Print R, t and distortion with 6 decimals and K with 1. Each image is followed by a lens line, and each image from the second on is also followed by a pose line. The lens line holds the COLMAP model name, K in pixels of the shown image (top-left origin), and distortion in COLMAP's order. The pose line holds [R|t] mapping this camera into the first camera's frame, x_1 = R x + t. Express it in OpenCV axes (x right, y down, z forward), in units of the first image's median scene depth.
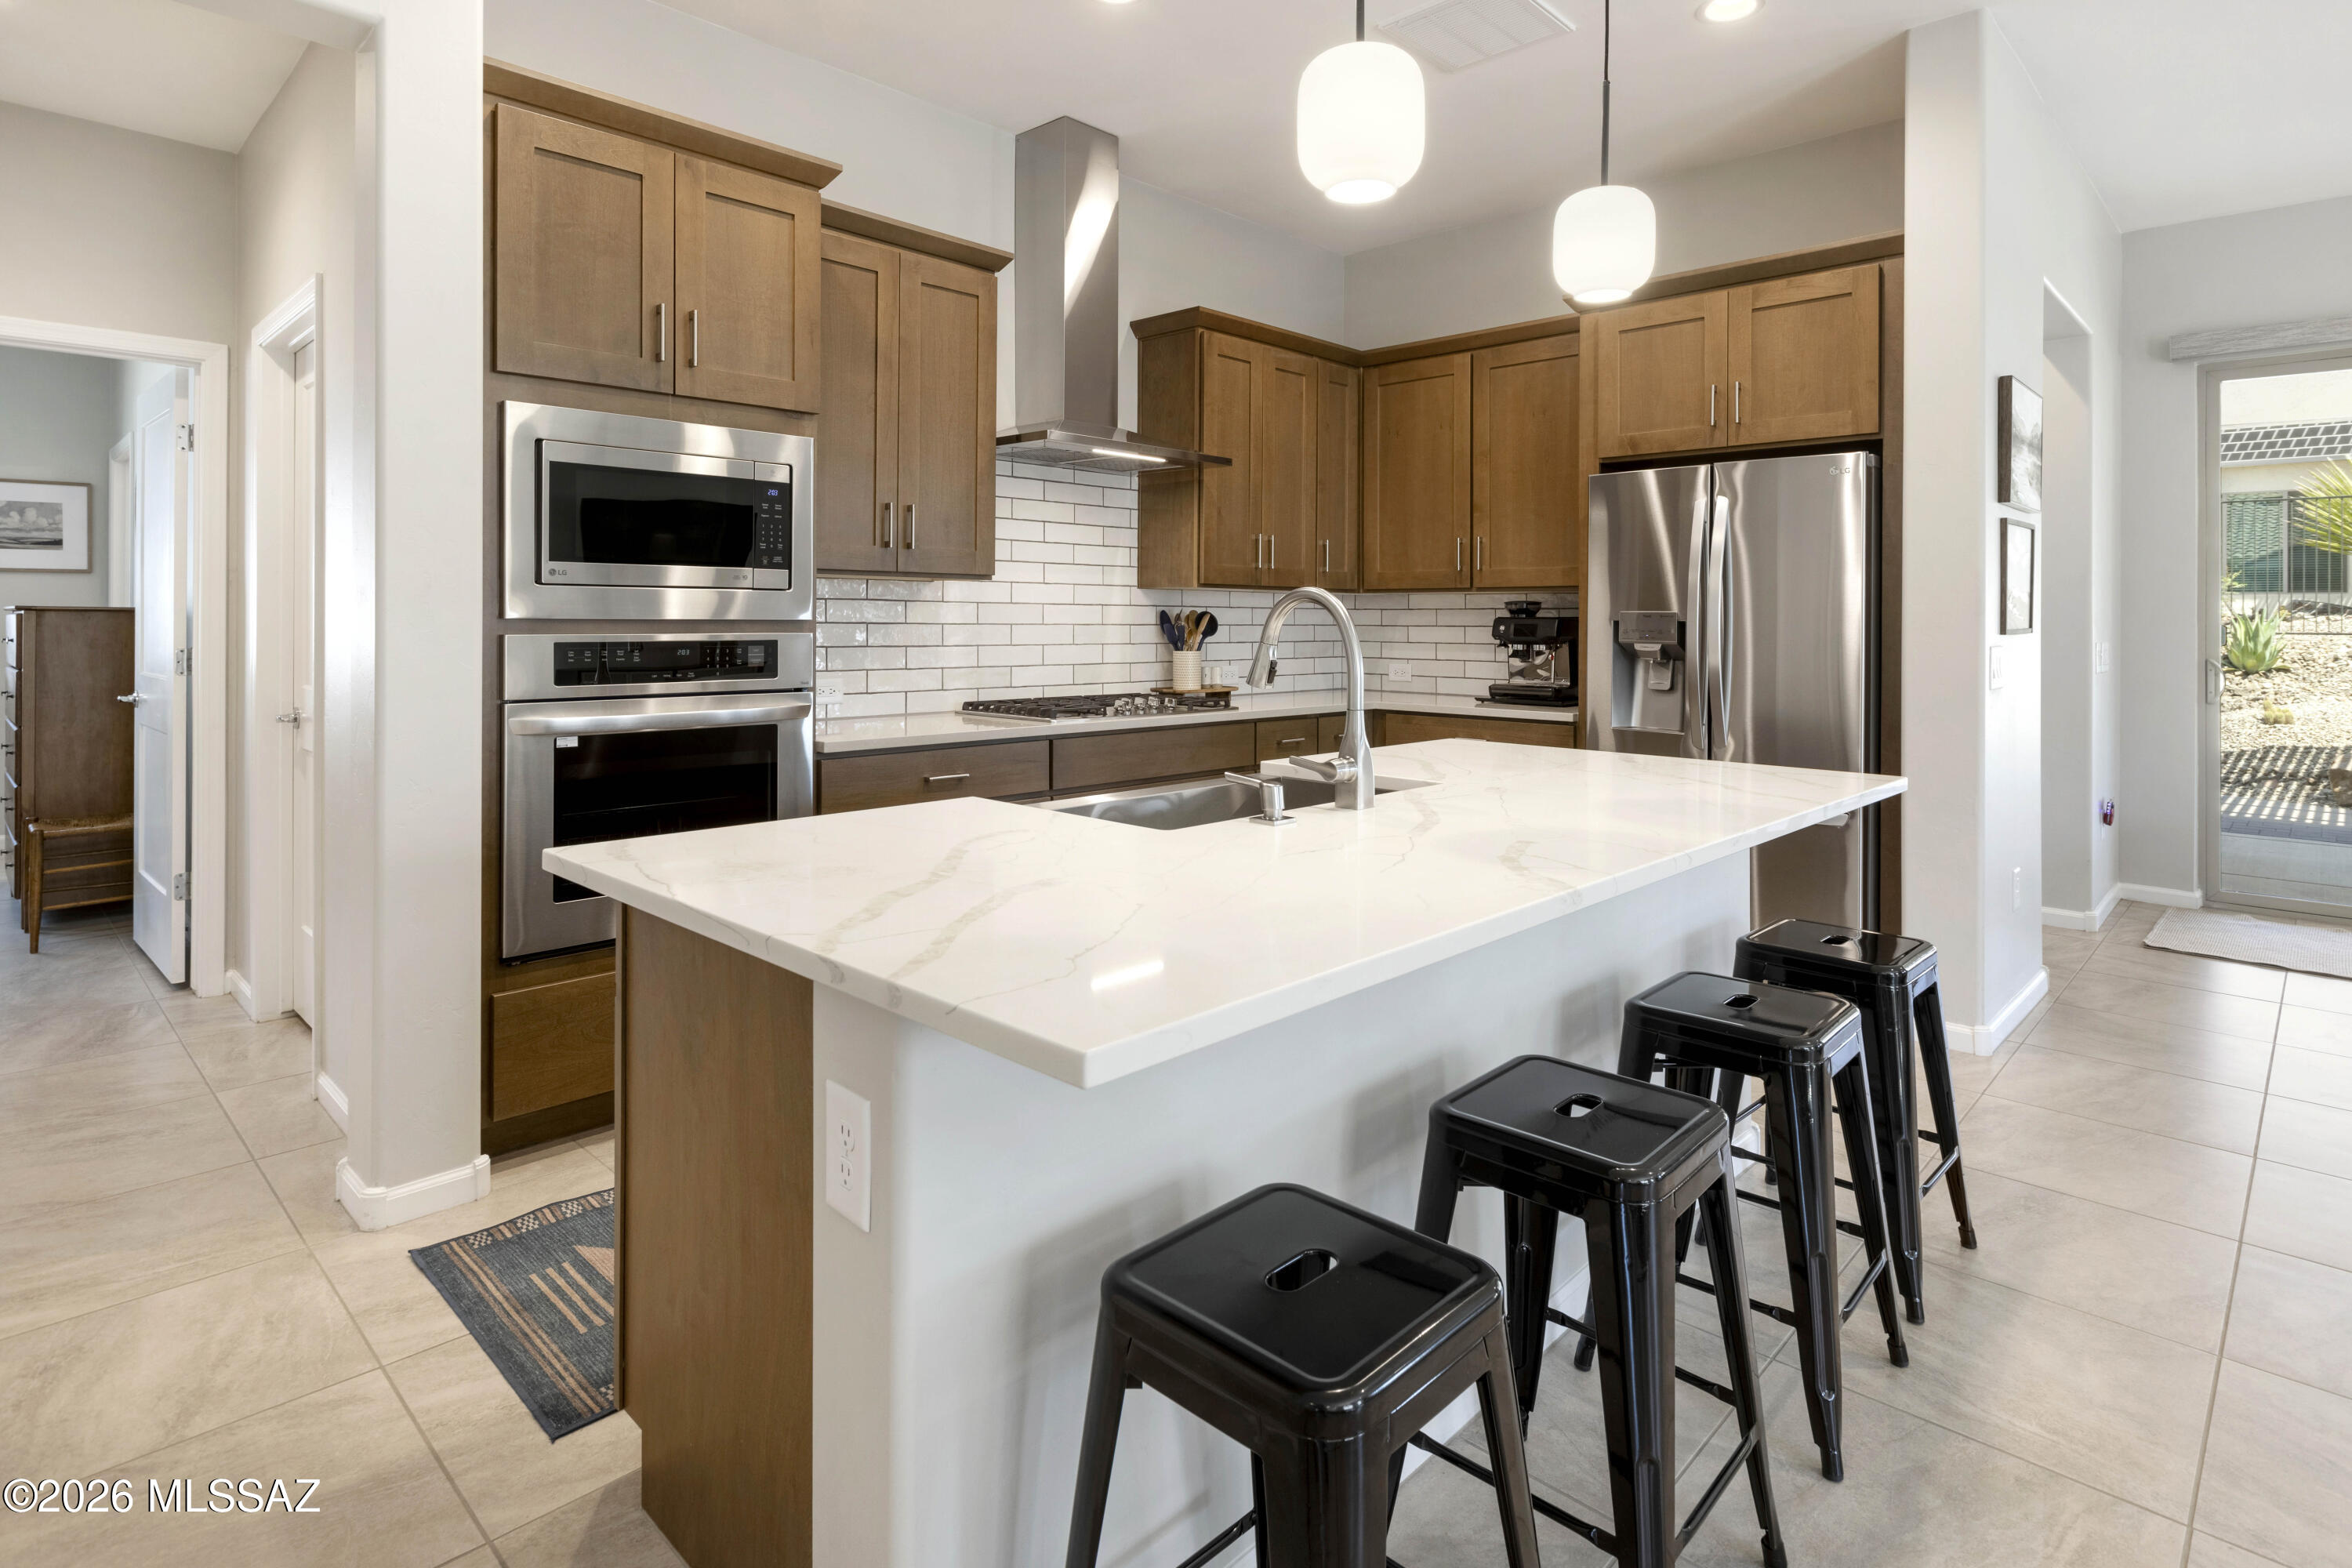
lens RADIAL K [[1208.6, 0, 1175.1], [0, 1208.6, 619.9], [0, 0, 1]] dist [0.003629, 0.000795]
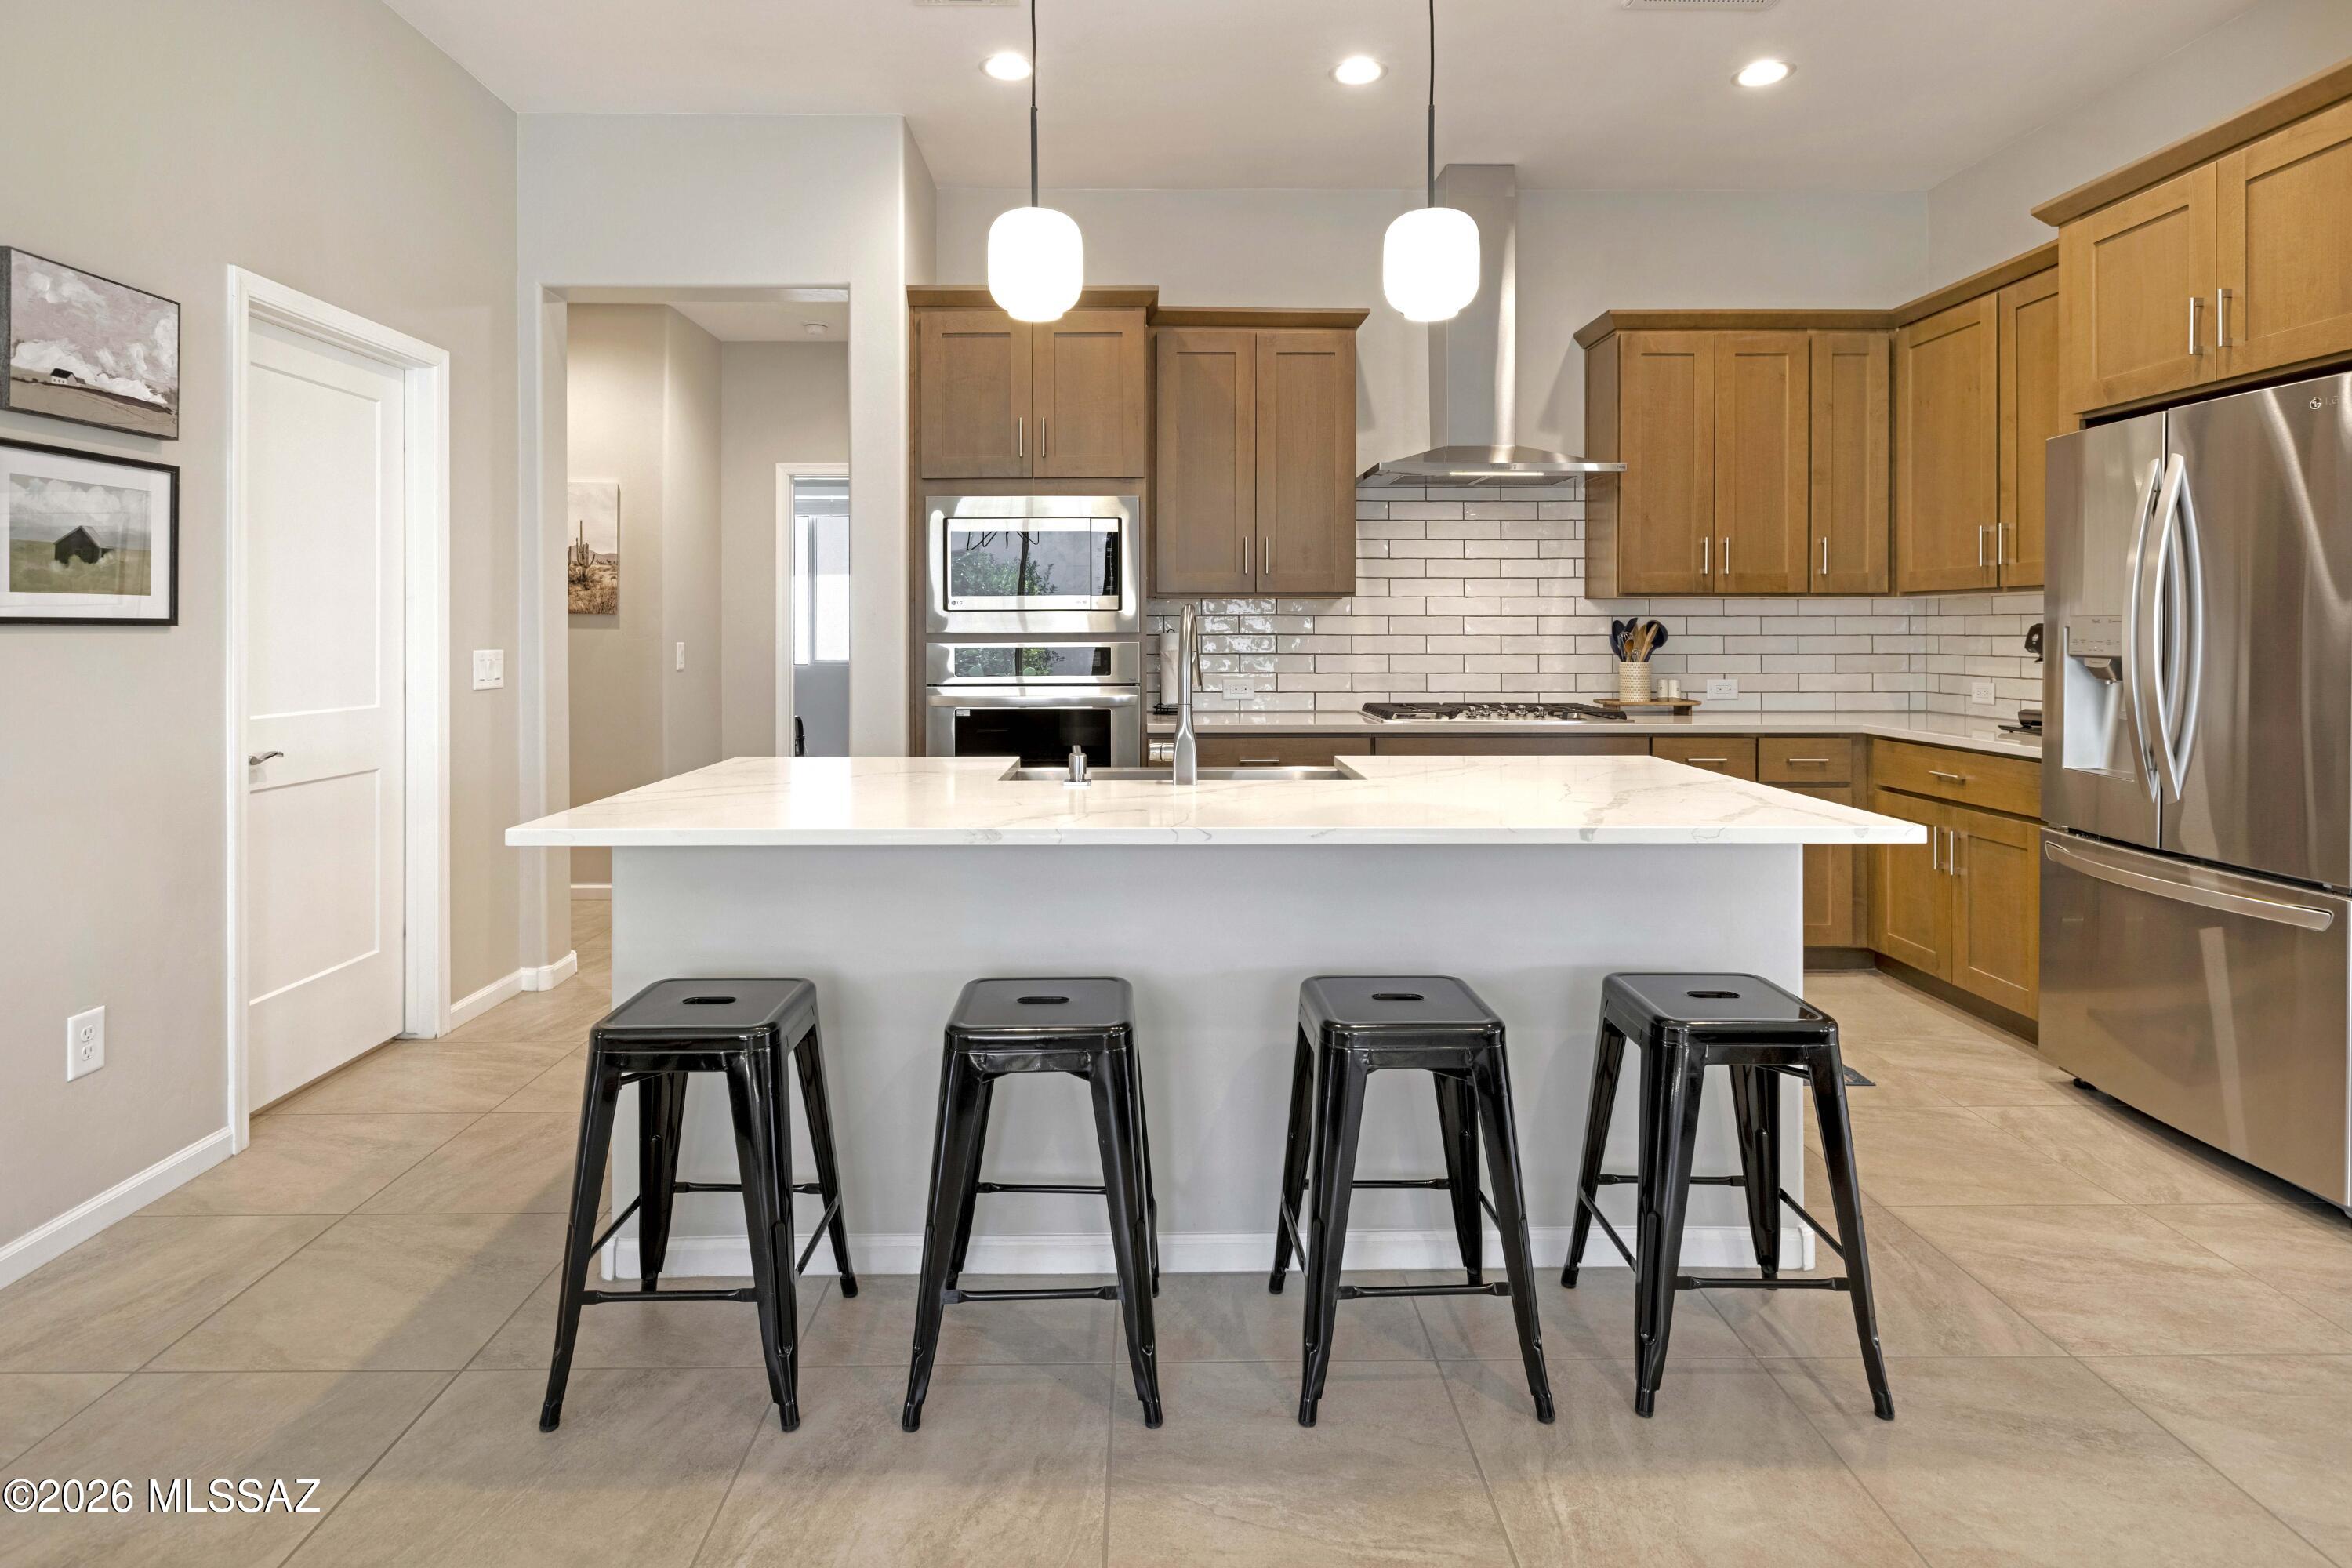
lens RADIAL K [[1208.6, 0, 1175.1], [0, 1208.6, 619.9], [0, 0, 1]] dist [0.003629, 0.000795]
pose [[0.710118, -0.013304, -0.703957, 0.433806], [0.005423, 0.999895, -0.013426, 0.002827], [0.704062, 0.005717, 0.710115, 0.053735]]
